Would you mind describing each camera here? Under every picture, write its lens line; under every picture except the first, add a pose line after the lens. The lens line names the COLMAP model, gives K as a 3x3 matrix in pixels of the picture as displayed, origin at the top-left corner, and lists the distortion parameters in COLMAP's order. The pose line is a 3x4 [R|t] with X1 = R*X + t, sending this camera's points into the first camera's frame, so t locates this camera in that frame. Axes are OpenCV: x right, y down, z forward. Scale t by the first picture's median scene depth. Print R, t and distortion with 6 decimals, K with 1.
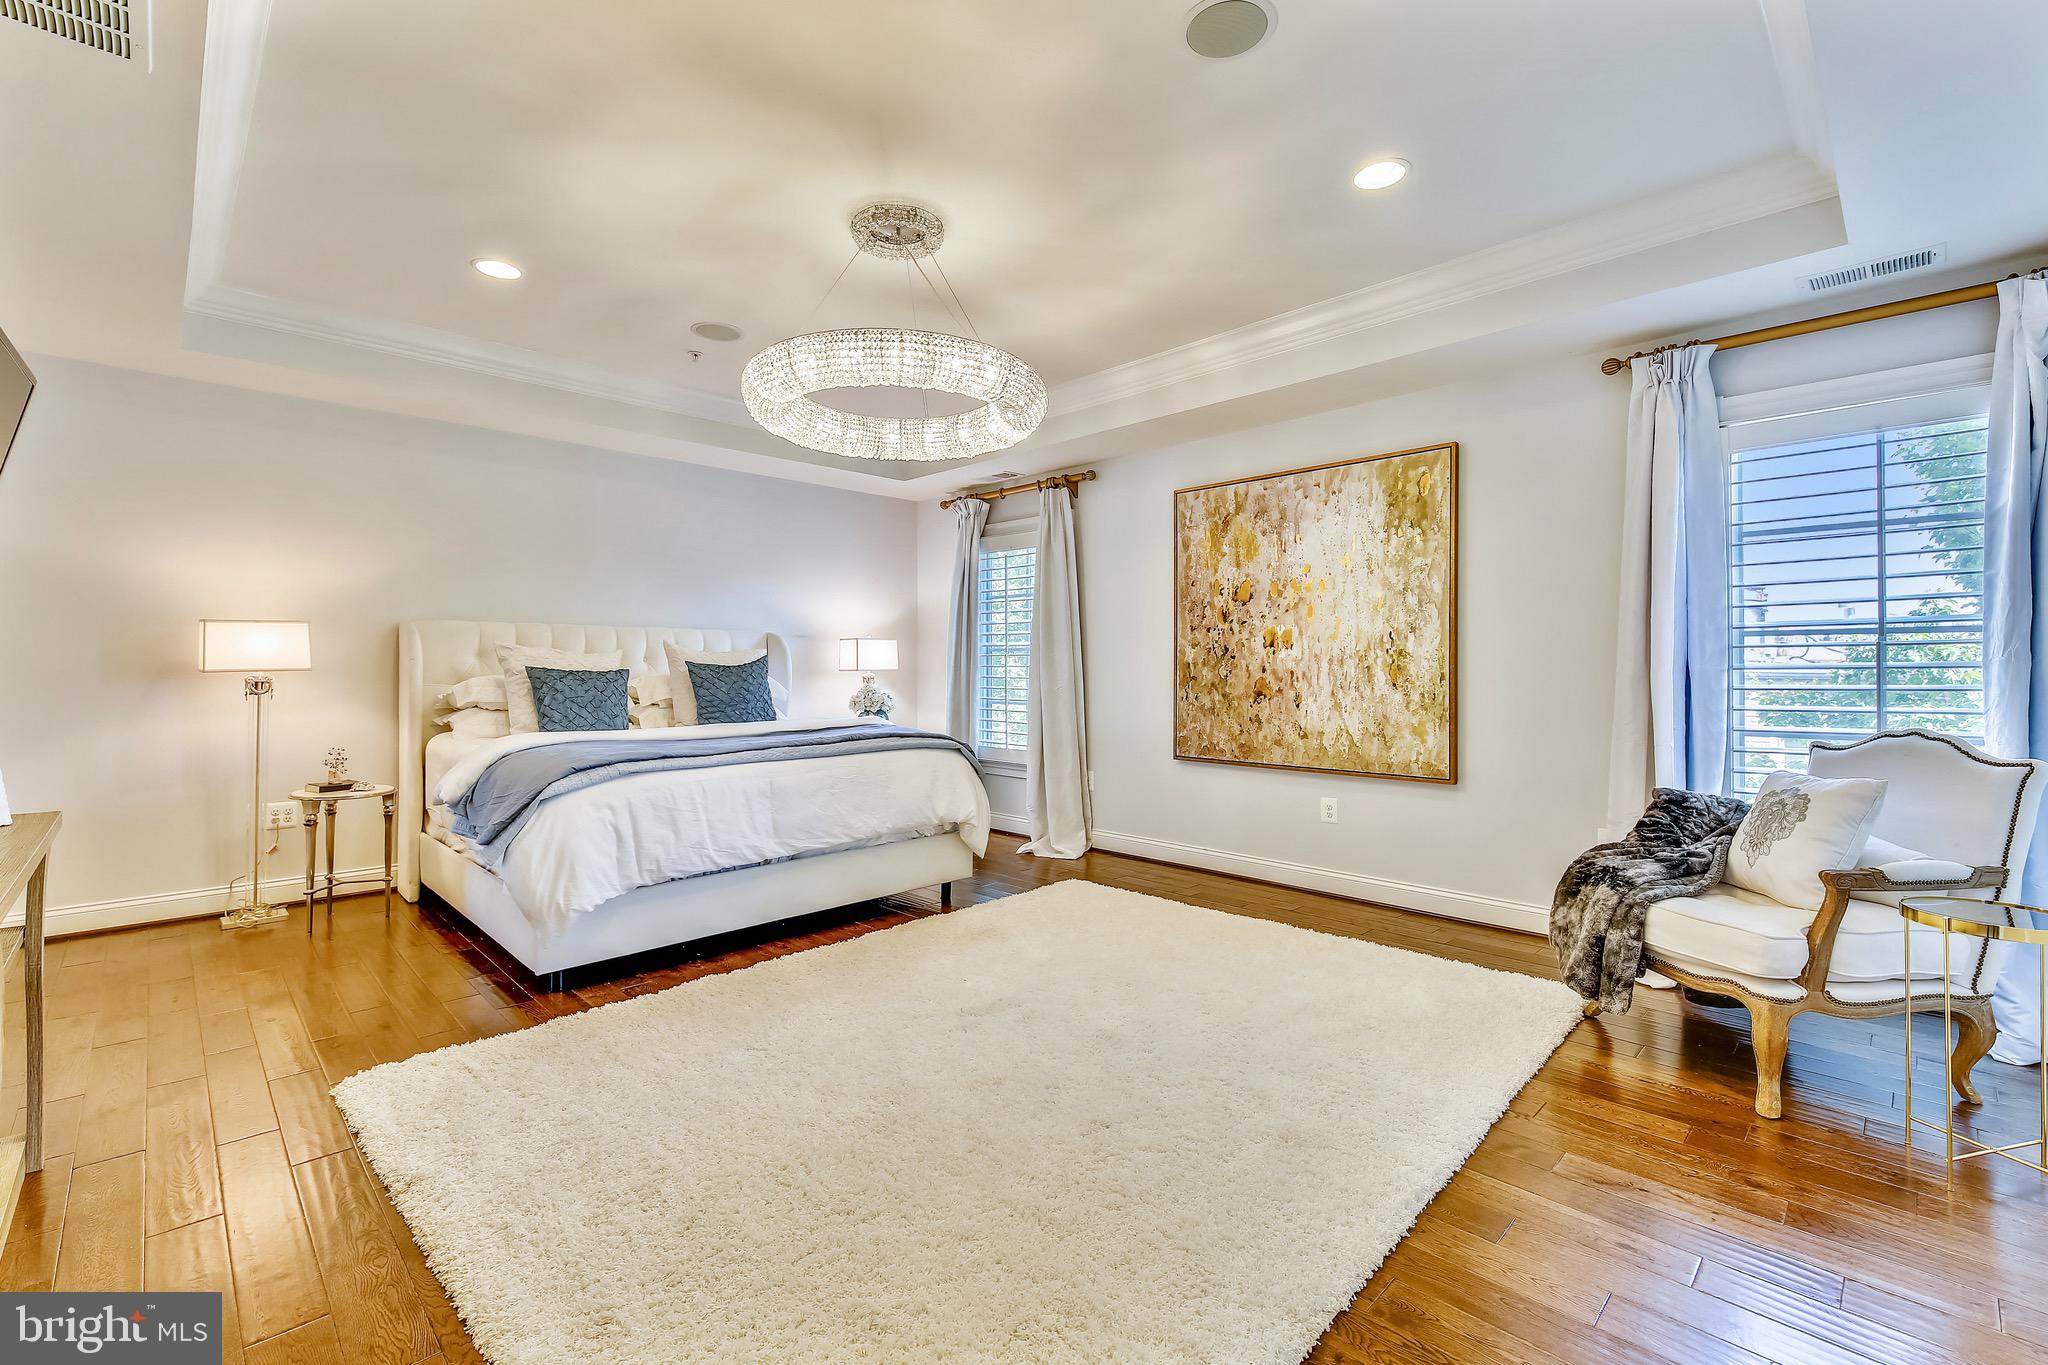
lens RADIAL K [[885.9, 0, 1020.1], [0, 885.9, 674.6], [0, 0, 1]] dist [-0.000976, -0.000256]
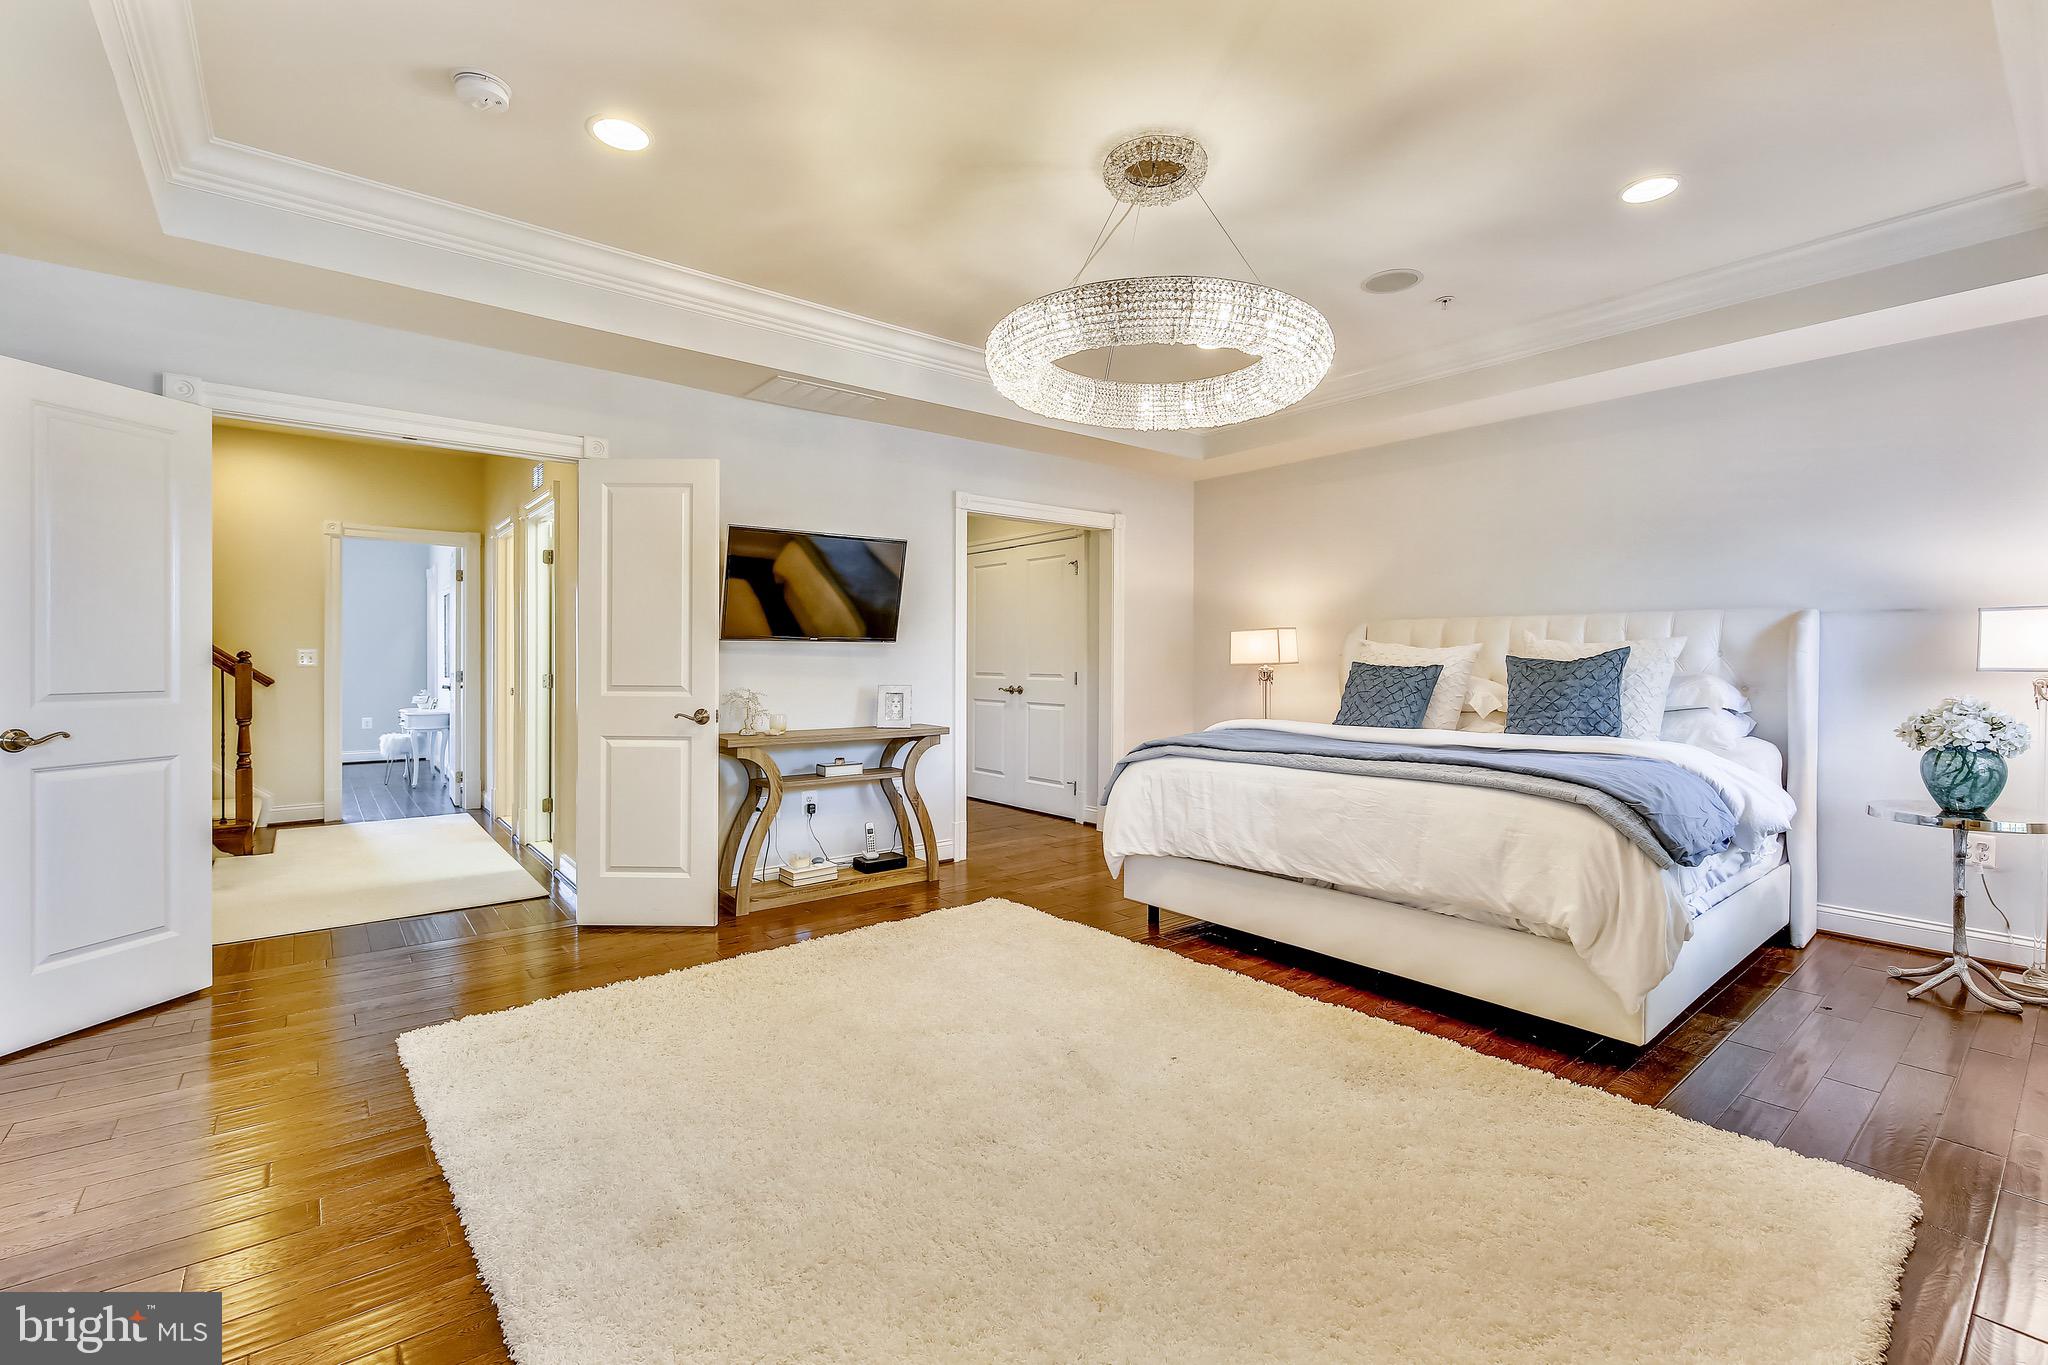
lens RADIAL K [[885.9, 0, 1020.5], [0, 885.9, 667.0], [0, 0, 1]] dist [-0.000976, -0.000256]
pose [[-0.102249, 0.007617, -0.994730, 0.638218], [-0.007235, 0.999939, 0.008401, -0.009939], [0.994733, 0.008056, -0.102188, 0.809311]]
